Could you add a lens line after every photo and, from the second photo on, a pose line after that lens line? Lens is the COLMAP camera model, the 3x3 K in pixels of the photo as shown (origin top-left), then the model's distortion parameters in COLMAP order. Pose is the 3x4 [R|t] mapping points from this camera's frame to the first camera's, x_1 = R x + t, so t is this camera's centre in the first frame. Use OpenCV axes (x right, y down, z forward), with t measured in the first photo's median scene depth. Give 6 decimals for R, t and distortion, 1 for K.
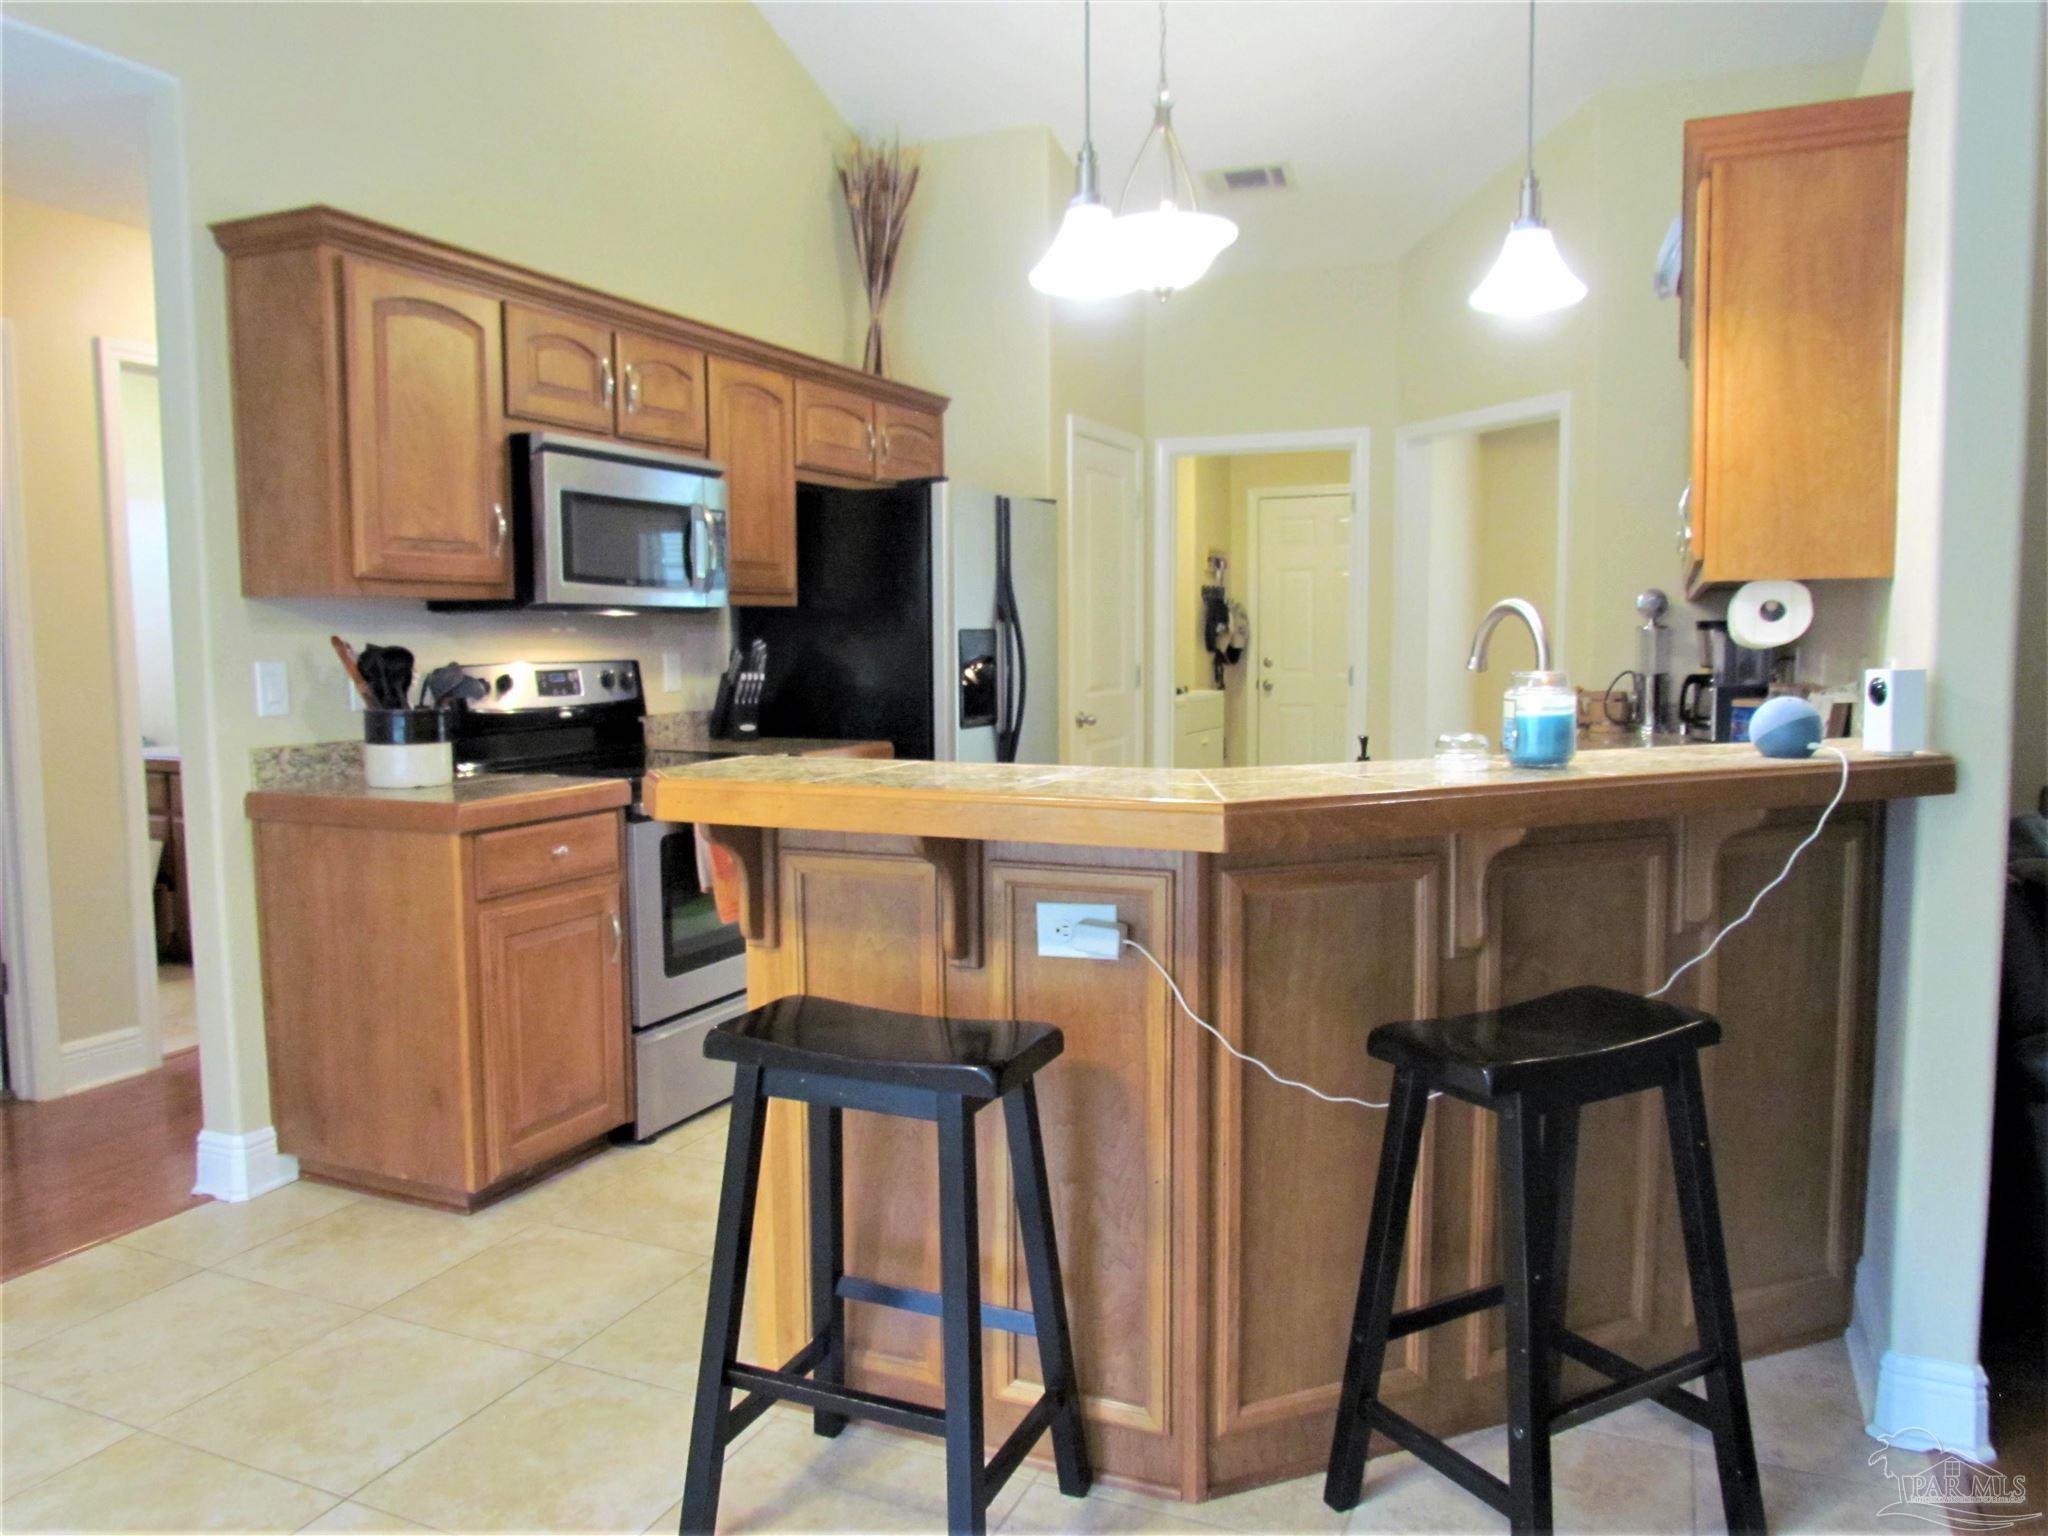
lens RADIAL K [[1479.6, 0, 1026.2], [0, 1479.6, 757.4], [0, 0, 1]] dist [-0.041129, 0.034020]
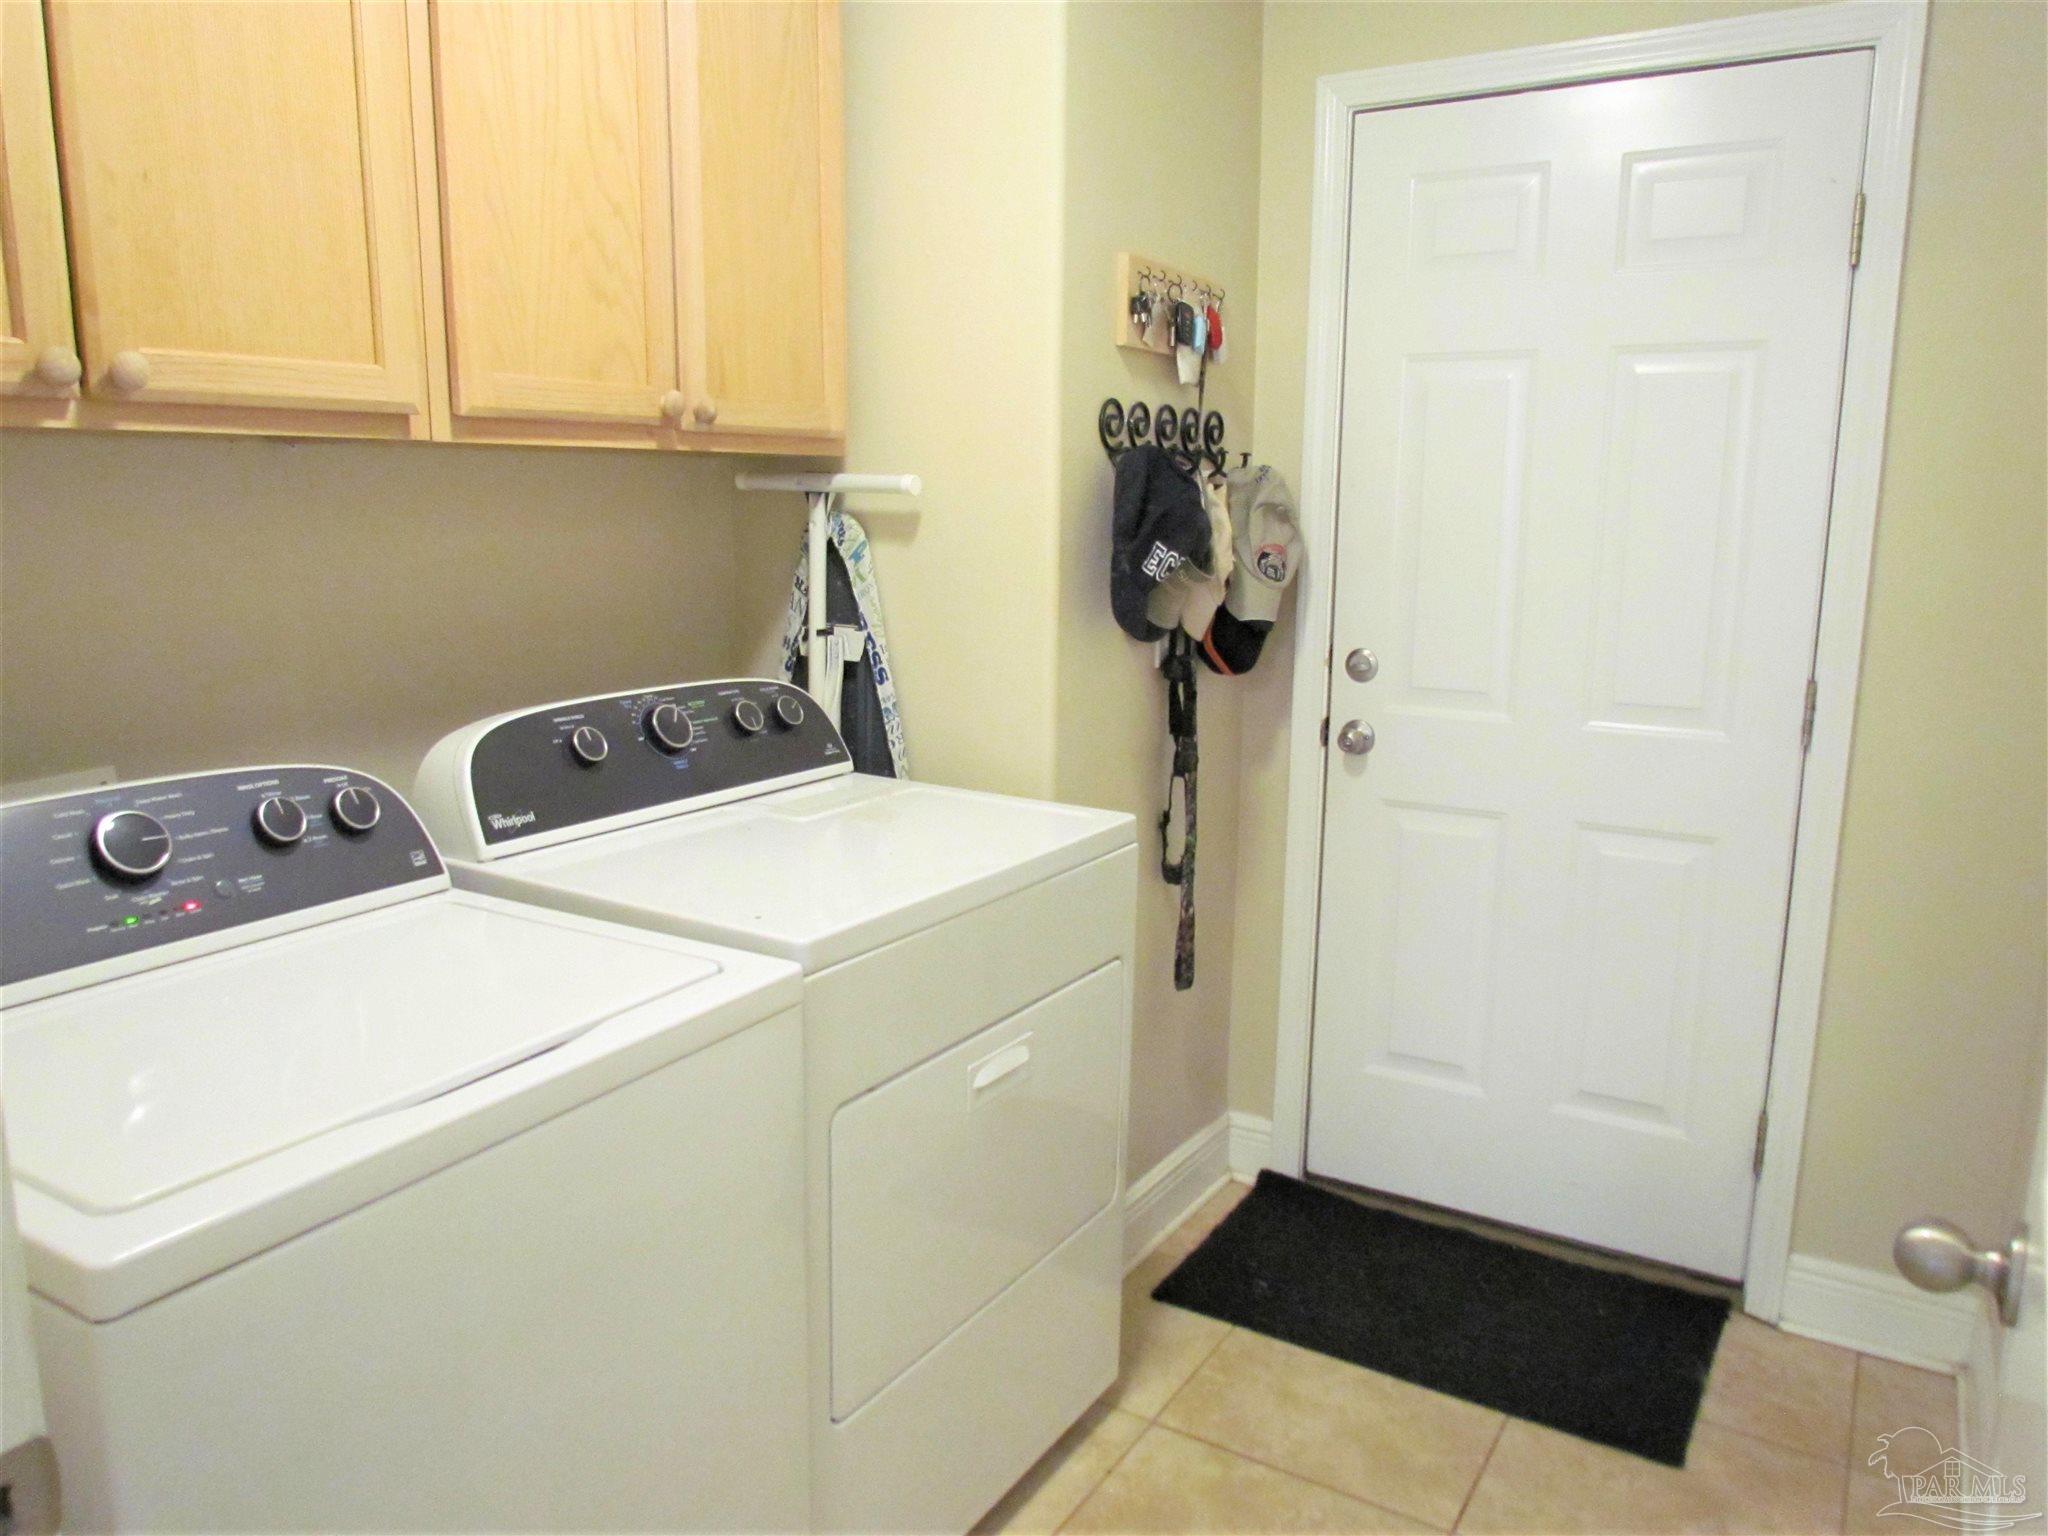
lens RADIAL K [[1479.6, 0, 1022.9], [0, 1479.6, 786.2], [0, 0, 1]] dist [-0.041129, 0.034020]
pose [[0.990805, 0.037340, -0.130041, 0.289239], [-0.023542, 0.994080, 0.106069, -0.150698], [0.133232, -0.102032, 0.985819, 1.467657]]
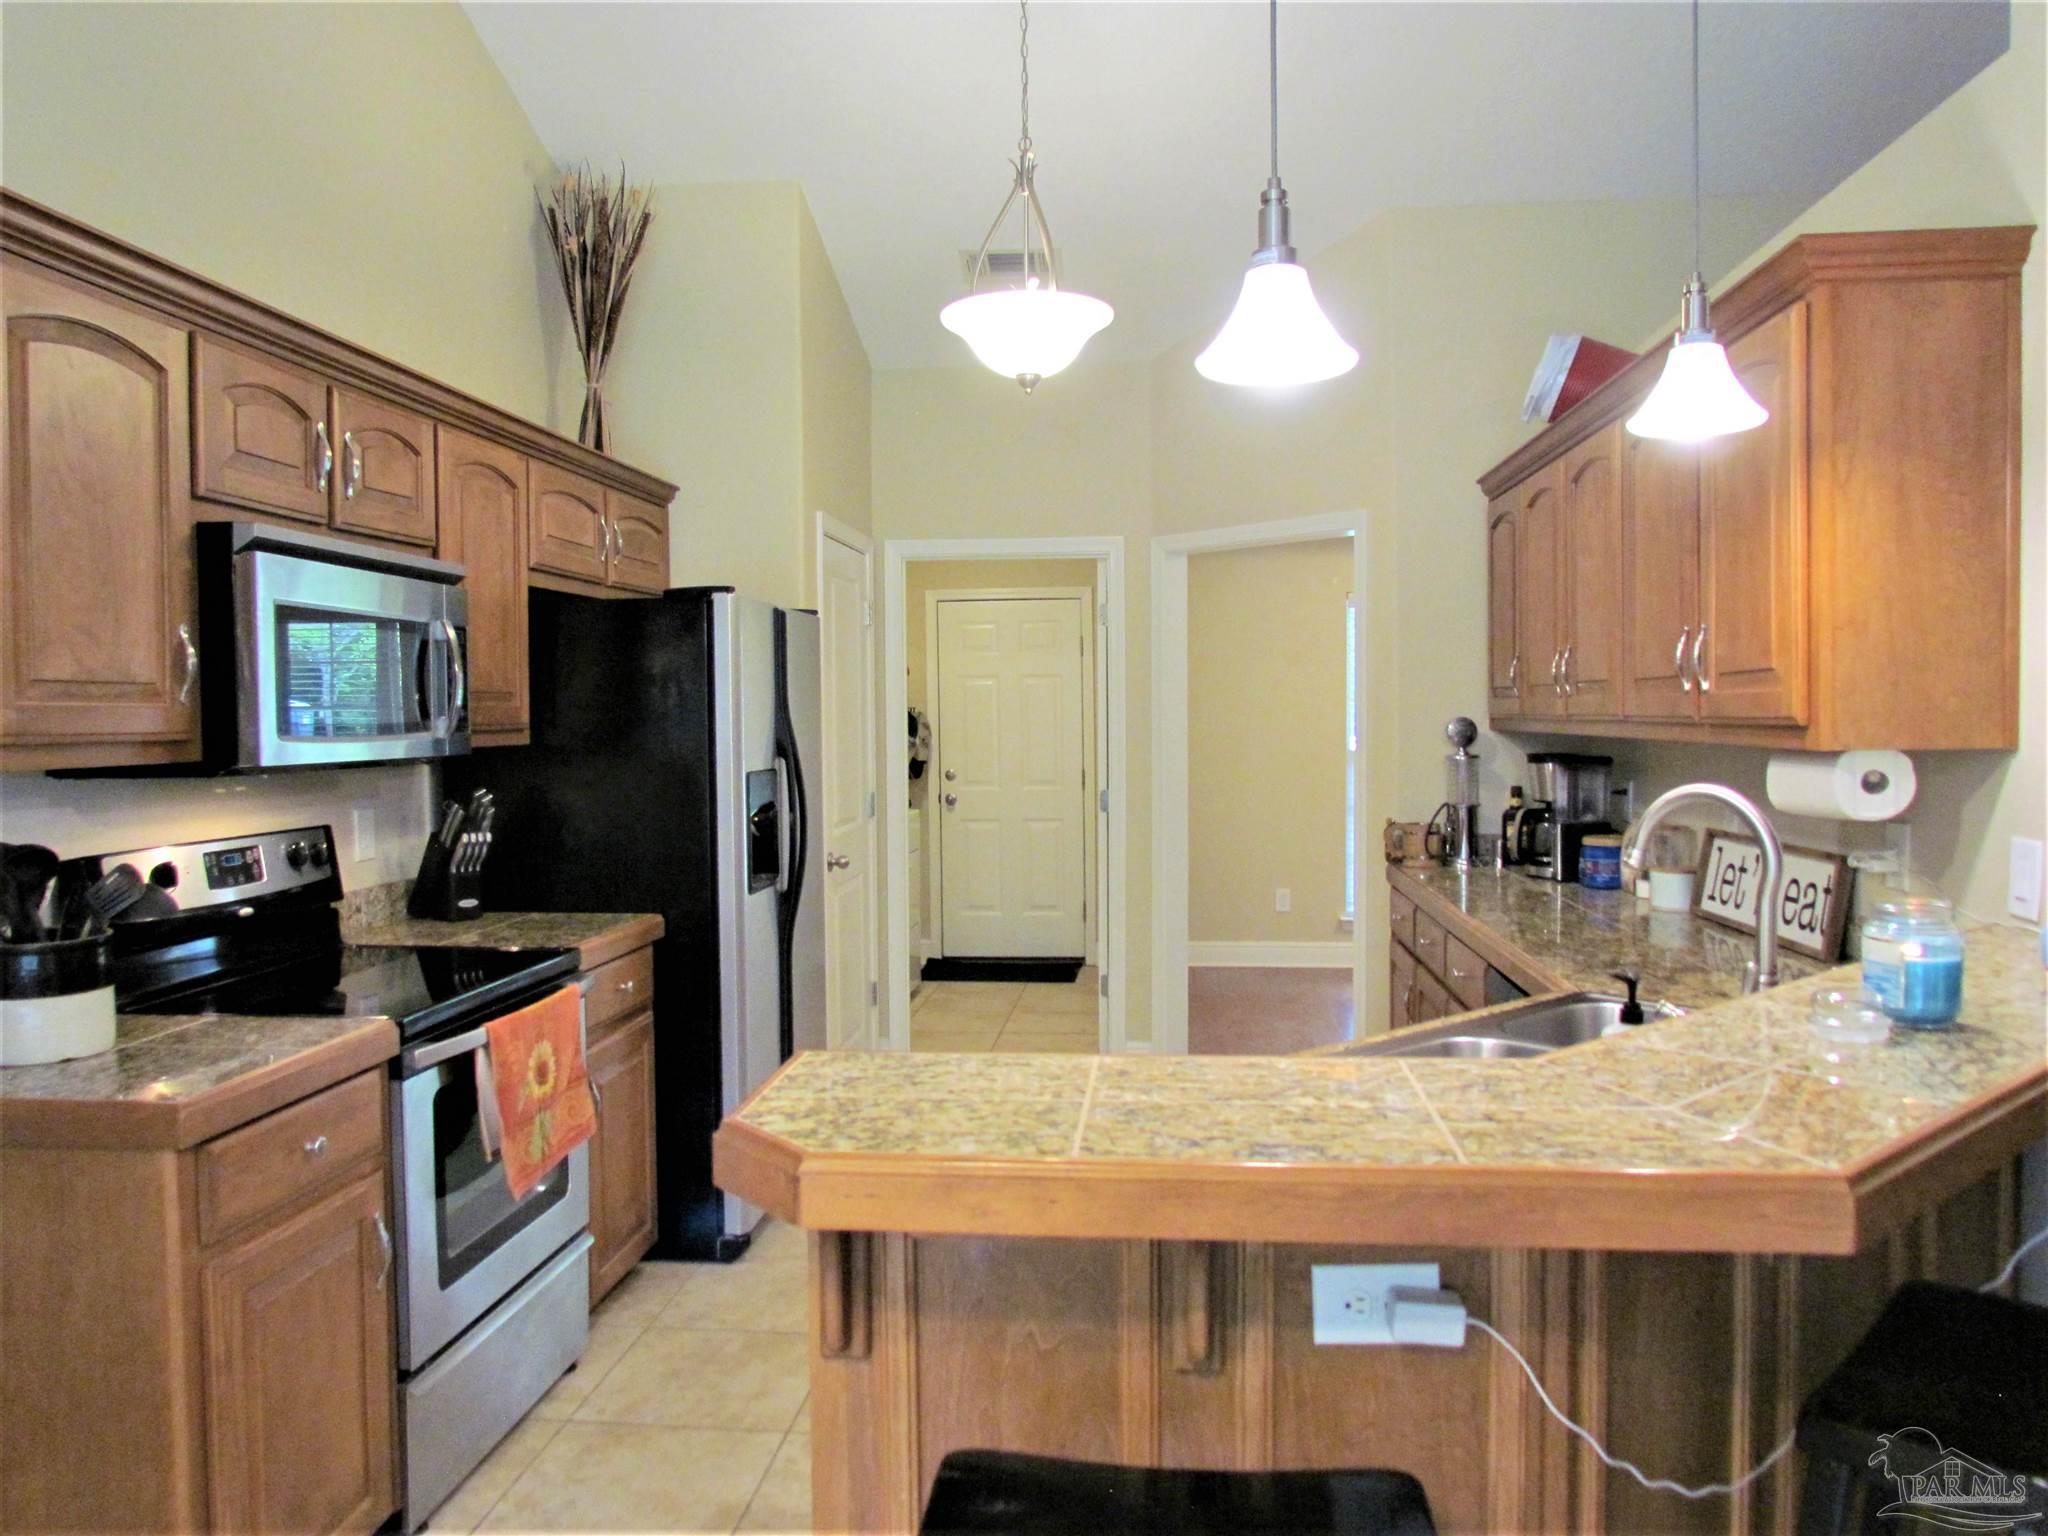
lens RADIAL K [[1479.6, 0, 1032.1], [0, 1479.6, 763.6], [0, 0, 1]] dist [-0.041129, 0.034020]
pose [[0.949445, -0.013610, 0.313637, -0.173853], [0.029819, 0.998453, -0.046939, -0.056300], [-0.312513, 0.053919, 0.948382, 0.206393]]
